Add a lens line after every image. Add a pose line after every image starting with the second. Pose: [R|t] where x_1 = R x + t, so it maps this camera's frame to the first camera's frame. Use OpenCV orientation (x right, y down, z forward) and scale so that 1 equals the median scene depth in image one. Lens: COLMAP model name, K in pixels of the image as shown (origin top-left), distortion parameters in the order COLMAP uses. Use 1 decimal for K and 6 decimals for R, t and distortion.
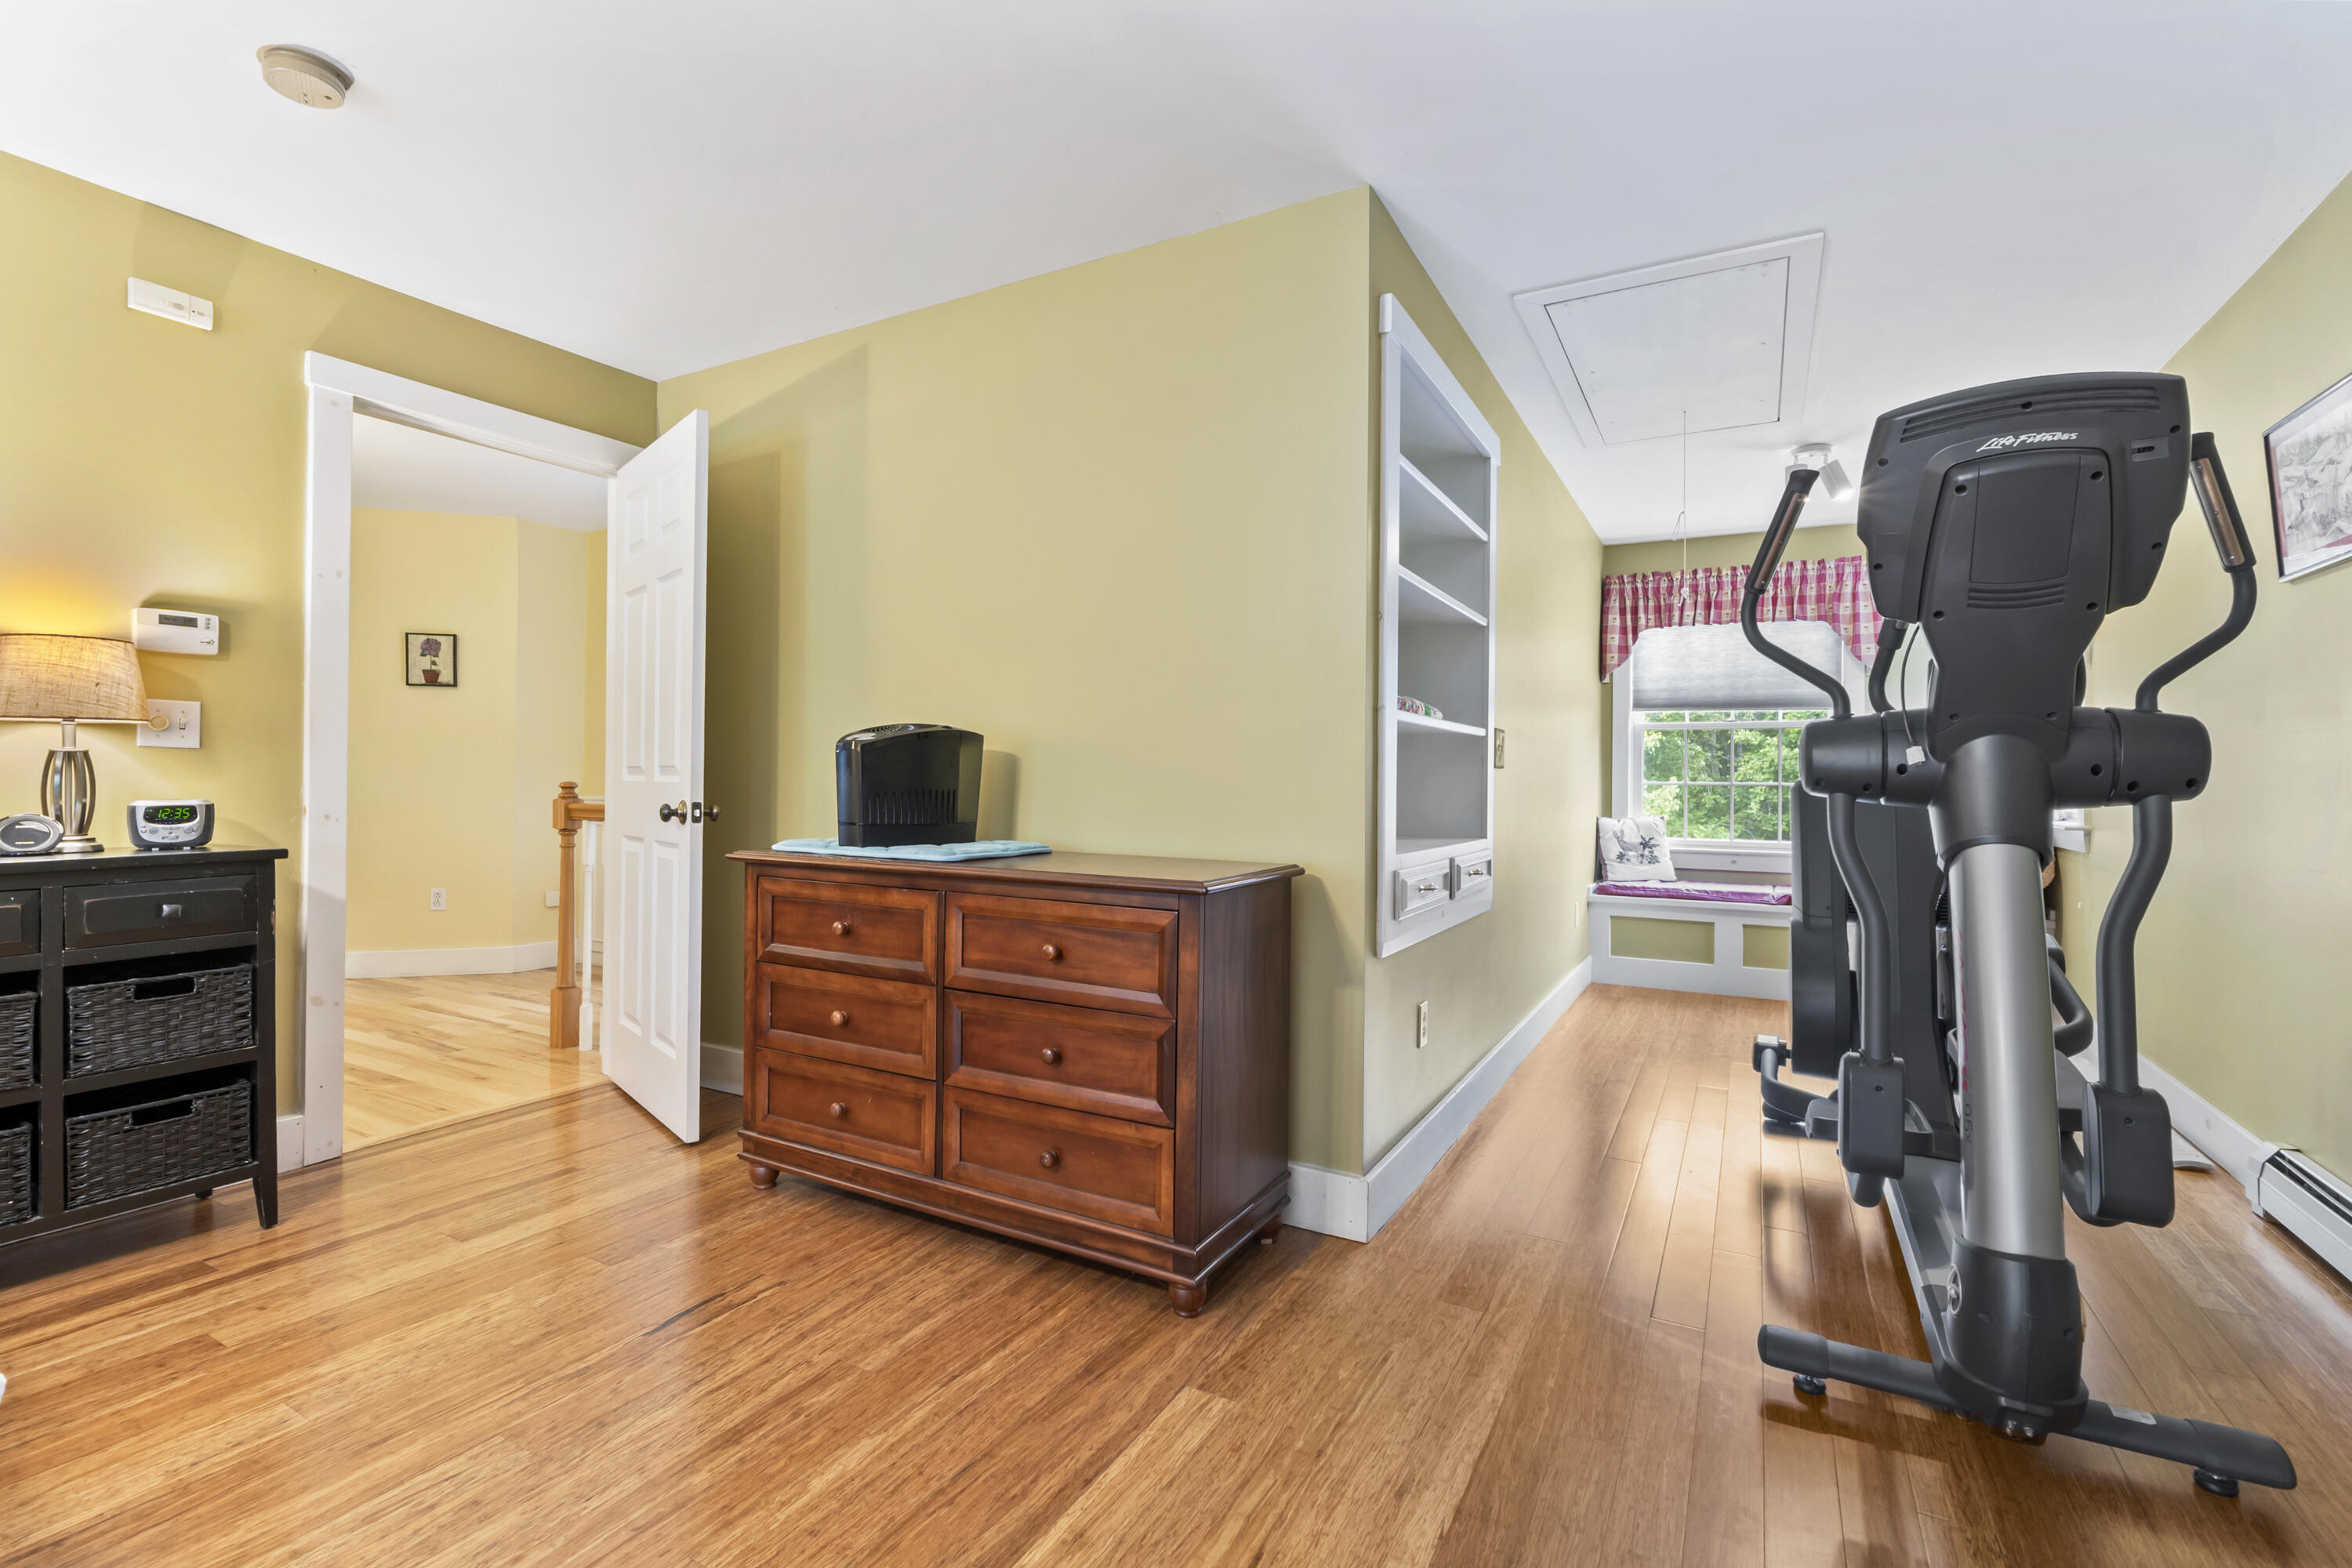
lens RADIAL K [[1056.4, 0, 1176.0], [0, 1056.4, 784.0], [0, 0, 1]] dist [-0.000203, 0.000236]
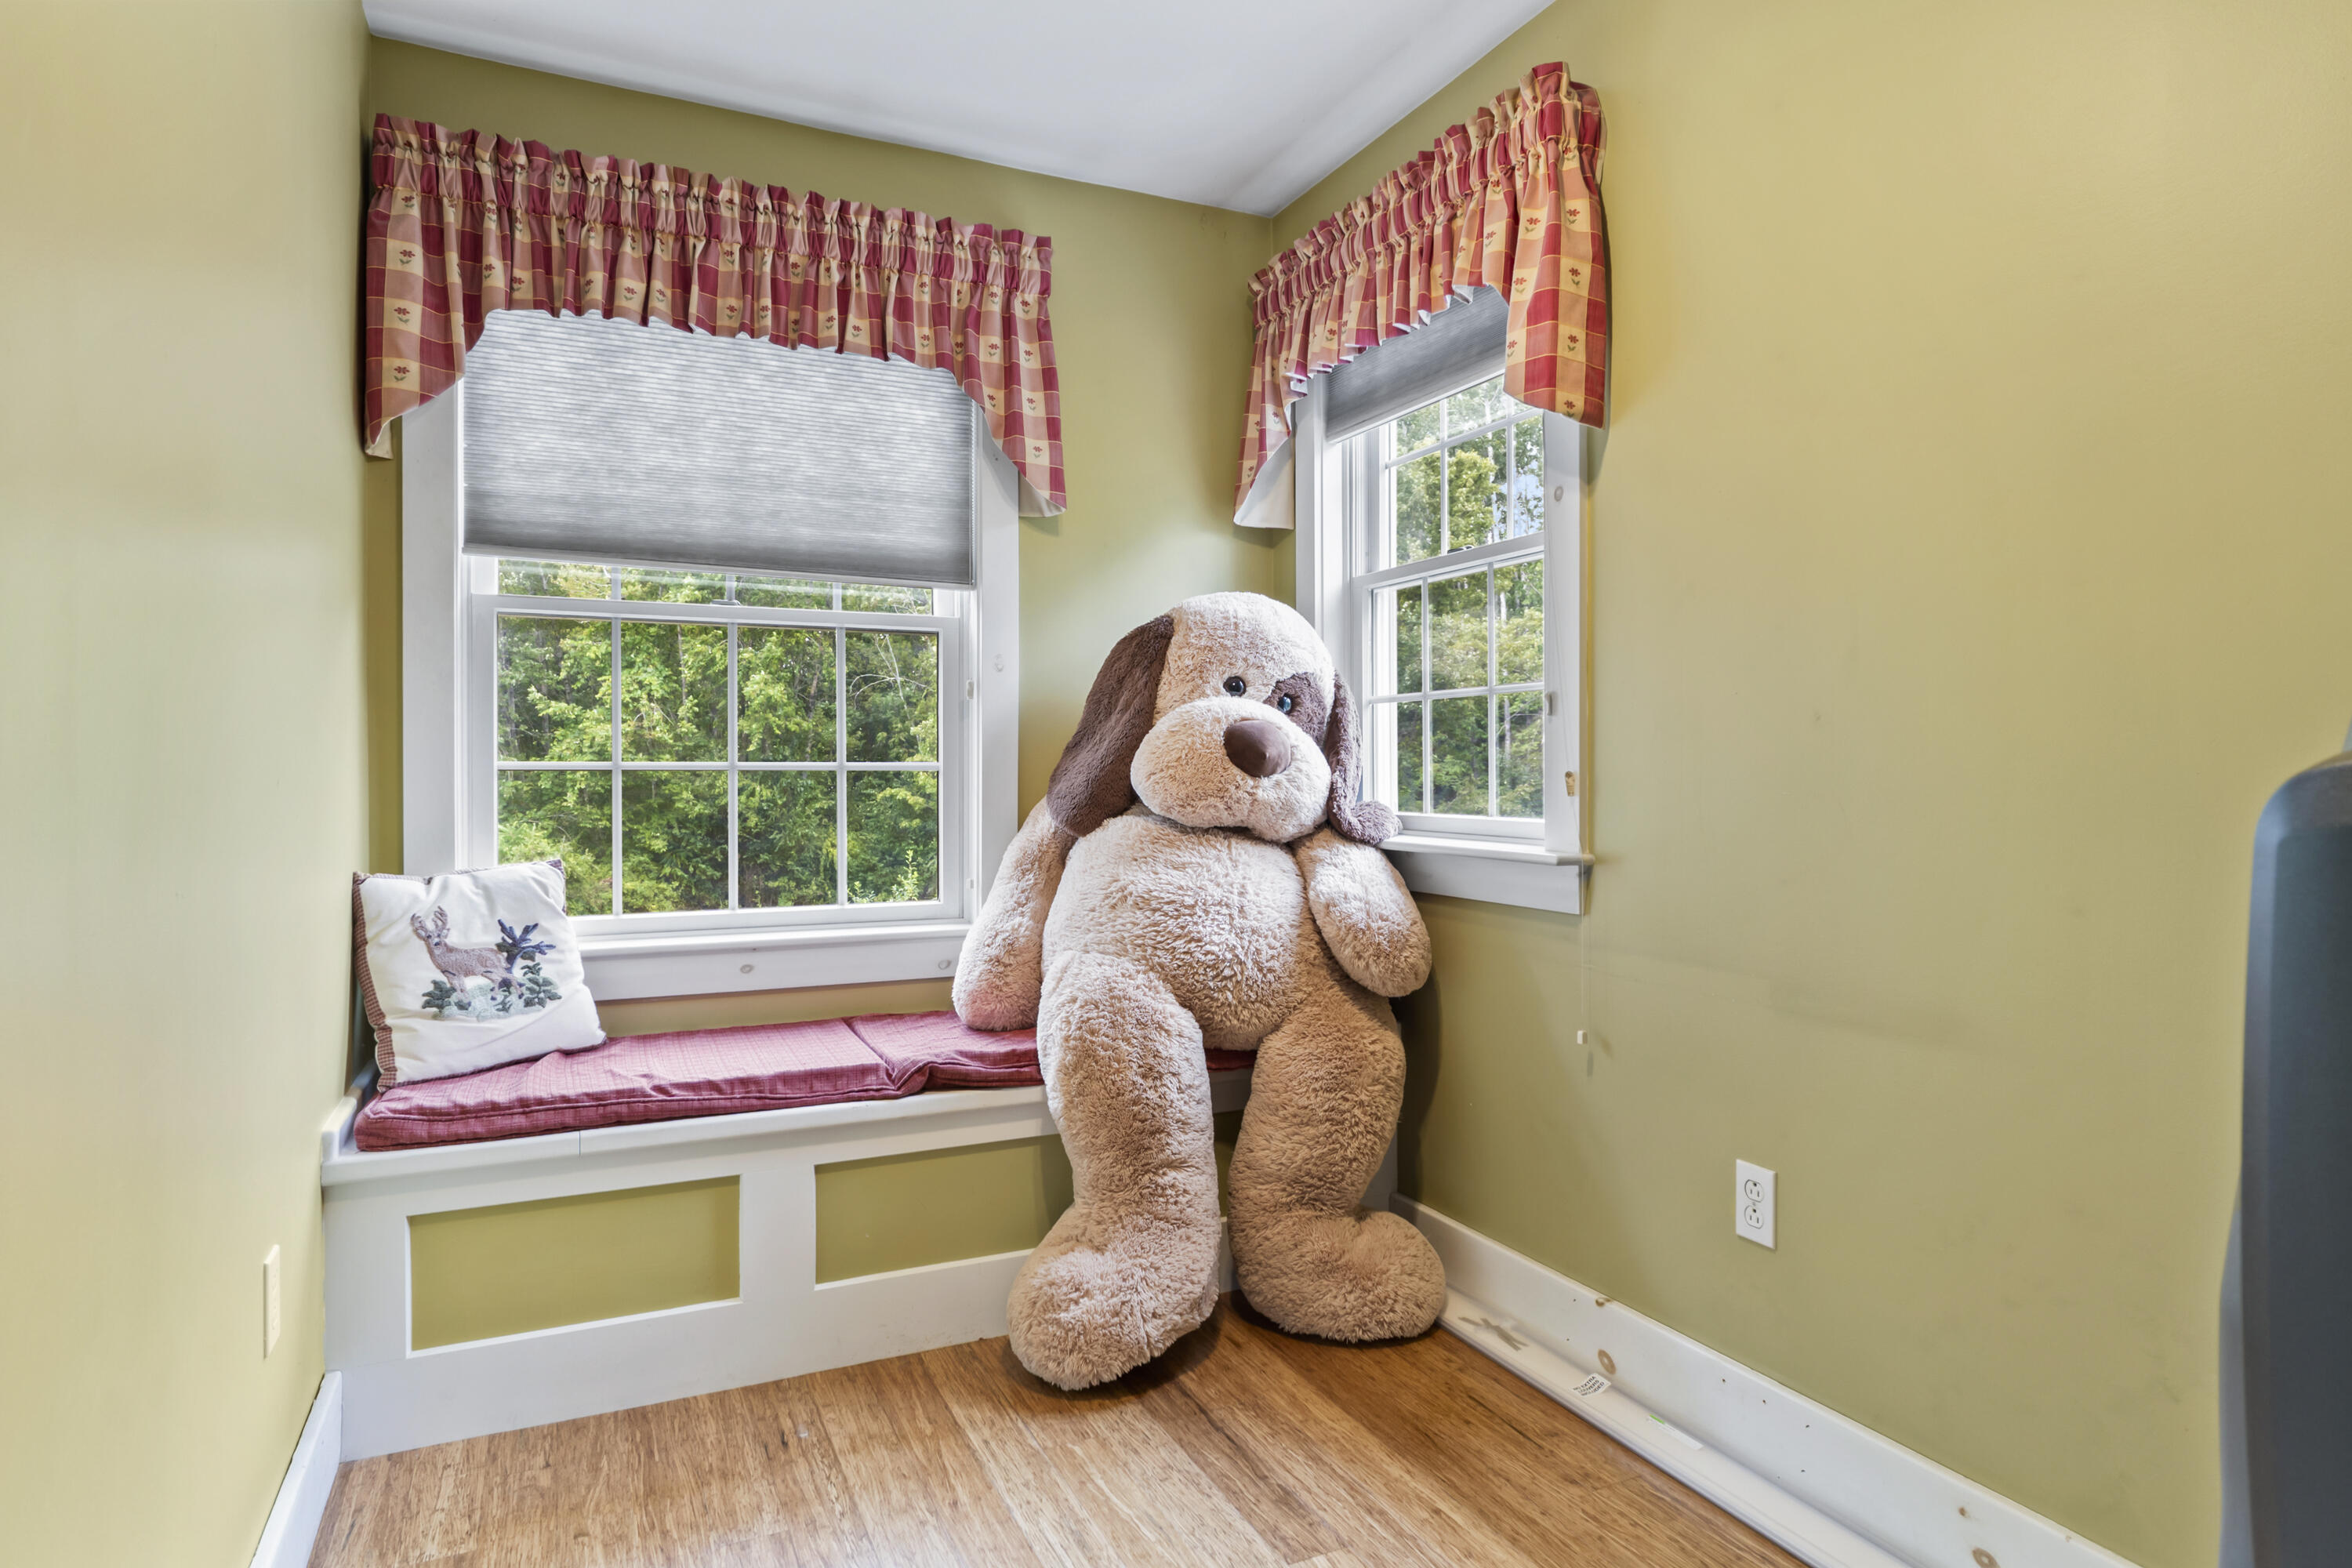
lens RADIAL K [[1302.4, 0, 1177.5], [0, 1302.4, 767.7], [0, 0, 1]] dist [-0.004851, -0.000026]
pose [[0.585187, -0.007987, 0.810859, 0.238035], [0.009067, 0.999953, 0.003307, 0.000765], [-0.810848, 0.005417, 0.585232, 0.598245]]
